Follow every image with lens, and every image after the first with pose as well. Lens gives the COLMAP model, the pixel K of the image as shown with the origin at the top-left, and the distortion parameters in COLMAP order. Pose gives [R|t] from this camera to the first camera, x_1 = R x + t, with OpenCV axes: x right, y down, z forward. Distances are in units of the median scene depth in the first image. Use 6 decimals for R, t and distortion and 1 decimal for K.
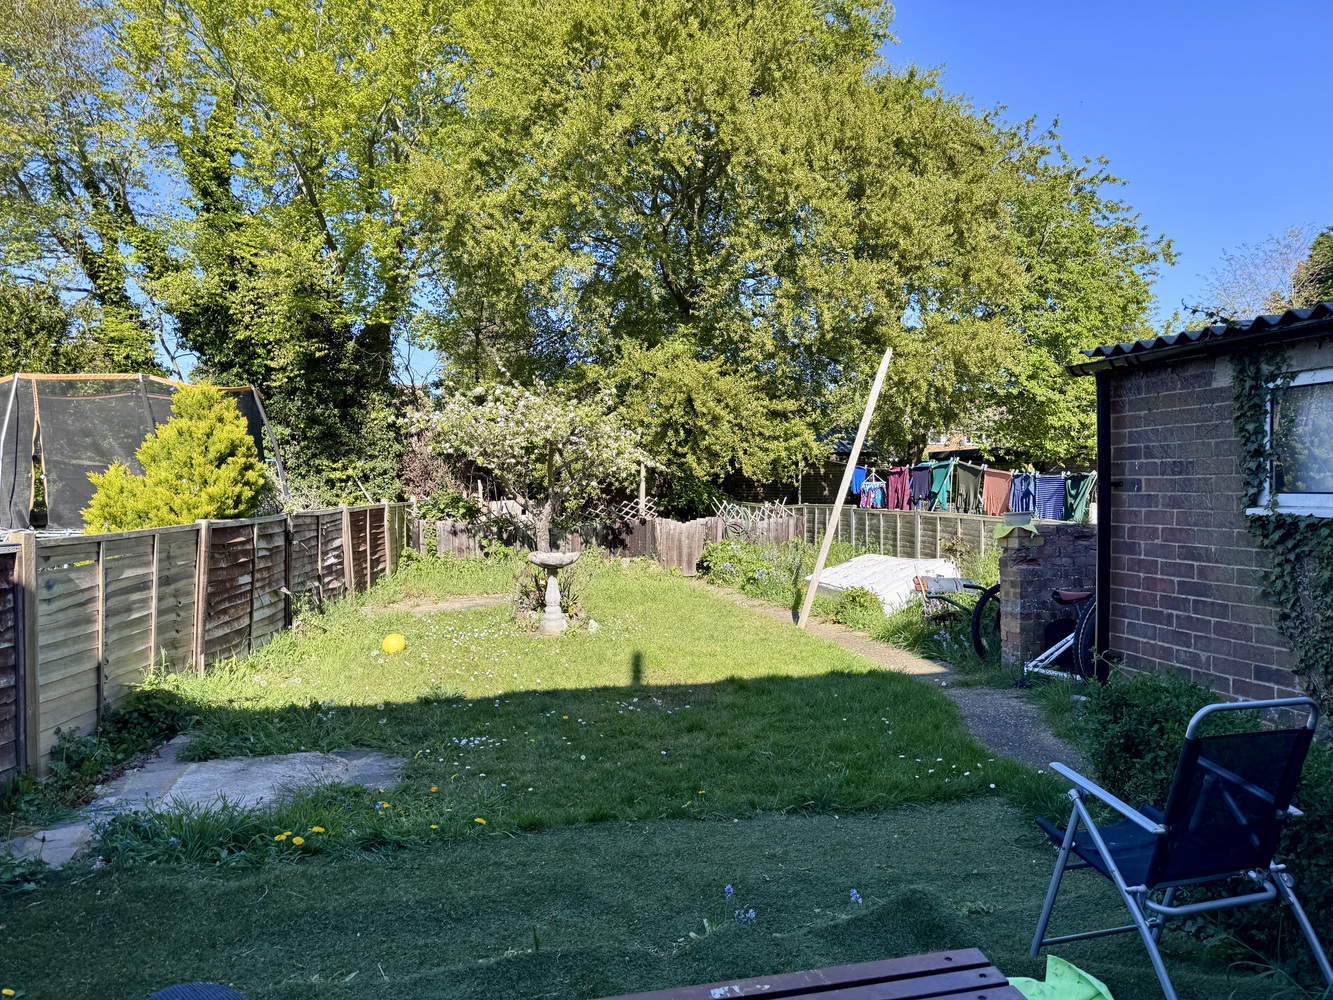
lens RADIAL K [[945.3, 0, 666.0], [0, 945.3, 498.4], [0, 0, 1]] dist [-0.003742, -0.000903]
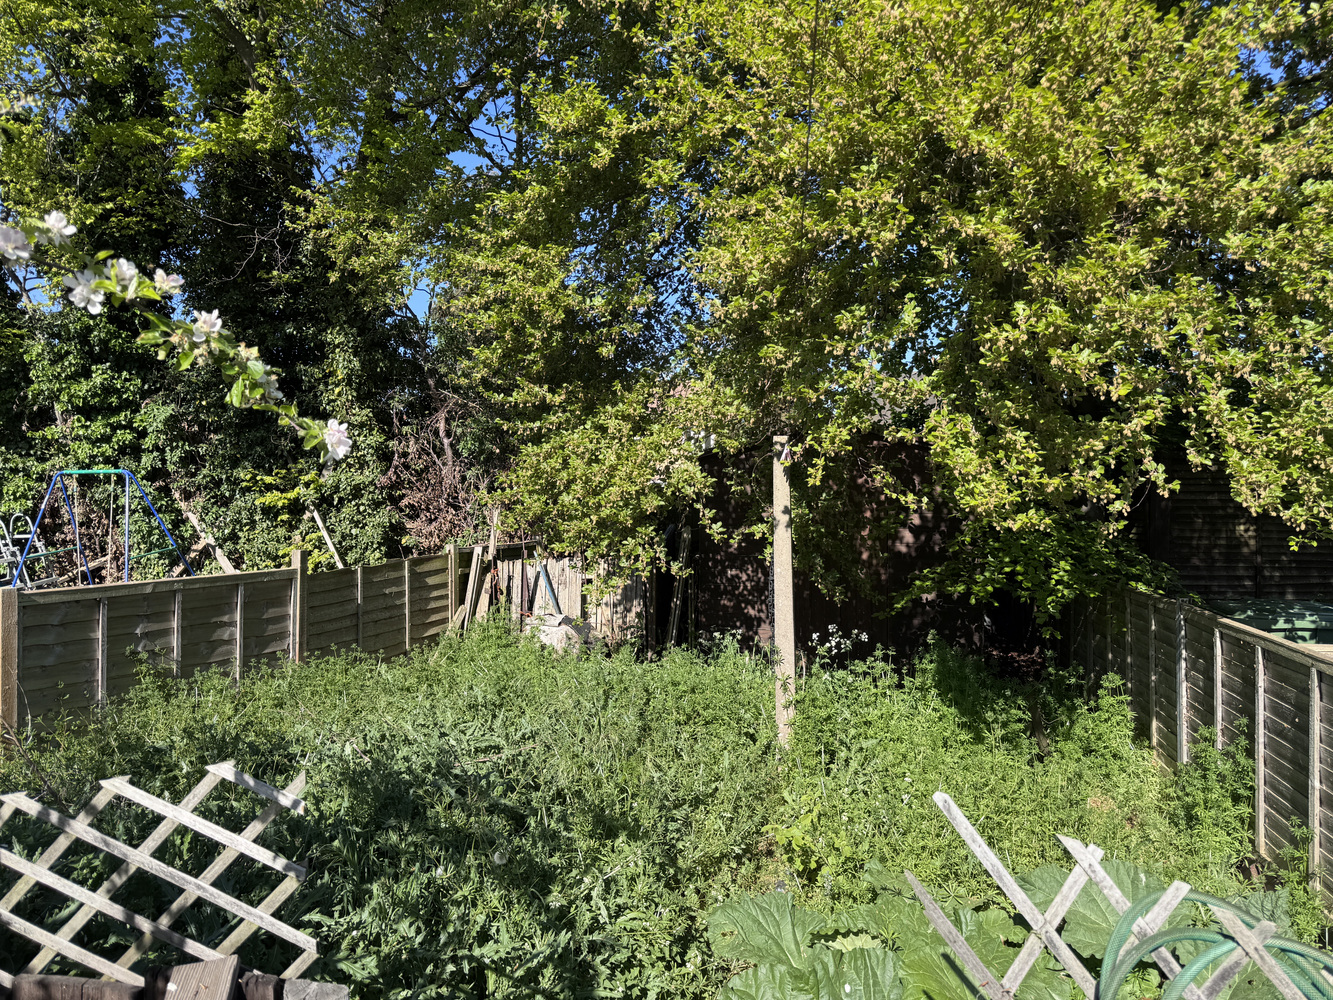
lens RADIAL K [[945.3, 0, 668.9], [0, 945.3, 499.4], [0, 0, 1]] dist [-0.003742, -0.000903]
pose [[0.913901, -0.003796, -0.405919, 0.053547], [-0.000963, 0.999933, -0.011521, -0.023155], [0.405936, 0.010921, 0.913836, 0.765971]]
